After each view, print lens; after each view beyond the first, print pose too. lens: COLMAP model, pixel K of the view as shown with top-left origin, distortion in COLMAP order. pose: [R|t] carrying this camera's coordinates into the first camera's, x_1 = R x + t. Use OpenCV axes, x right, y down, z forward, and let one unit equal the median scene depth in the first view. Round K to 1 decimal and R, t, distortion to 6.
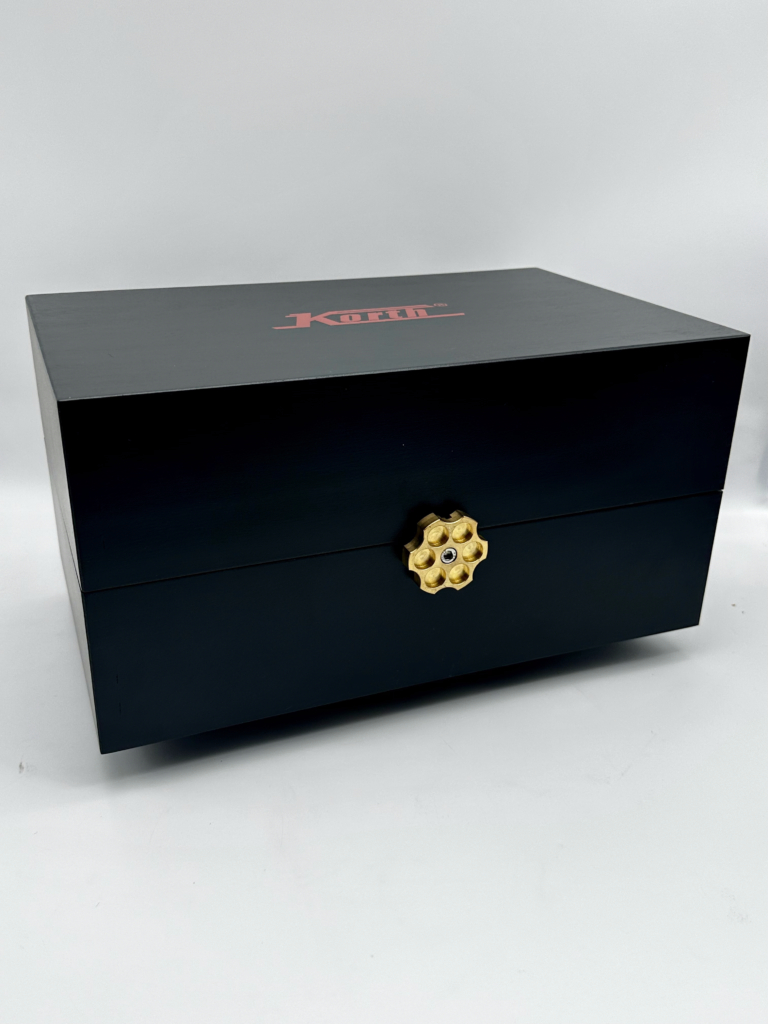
lens RADIAL K [[960.6, 0, 384.0], [0, 960.6, 512.0], [0, 0, 1]] dist [0.155810, -0.424181]
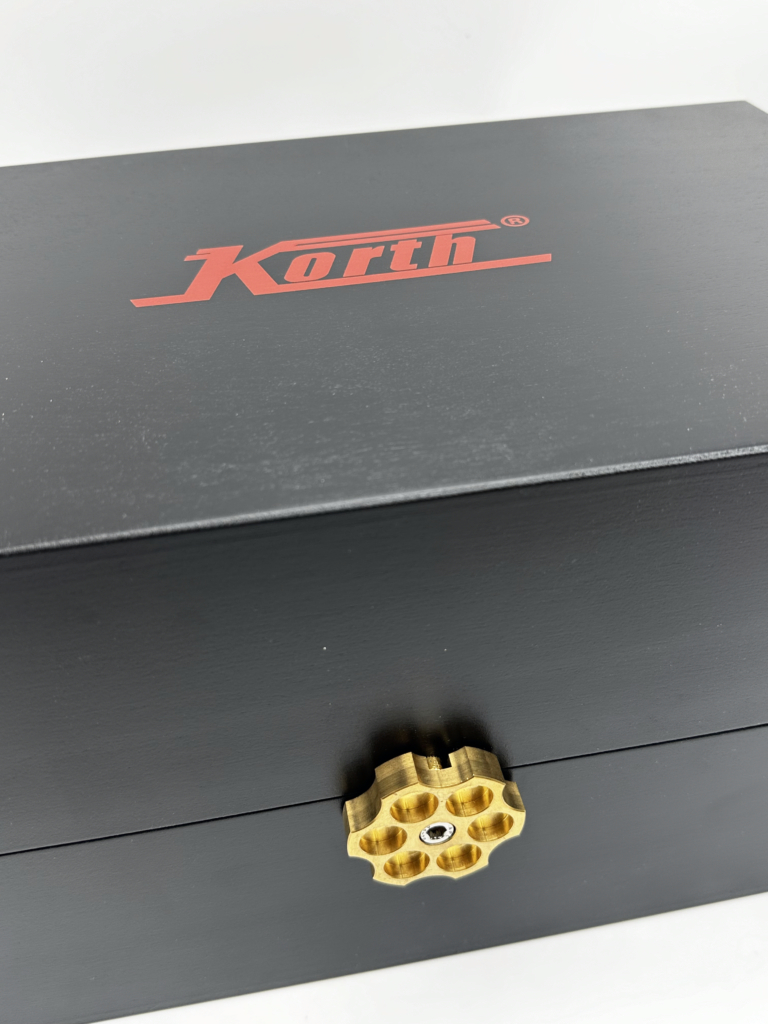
lens RADIAL K [[960.6, 0, 384.0], [0, 960.6, 512.0], [0, 0, 1]] dist [0.155810, -0.424181]
pose [[0.978548, 0.091675, -0.184500, 0.115618], [-0.040713, 0.963929, 0.263028, -0.234101], [0.201958, -0.249874, 0.946983, 0.562822]]
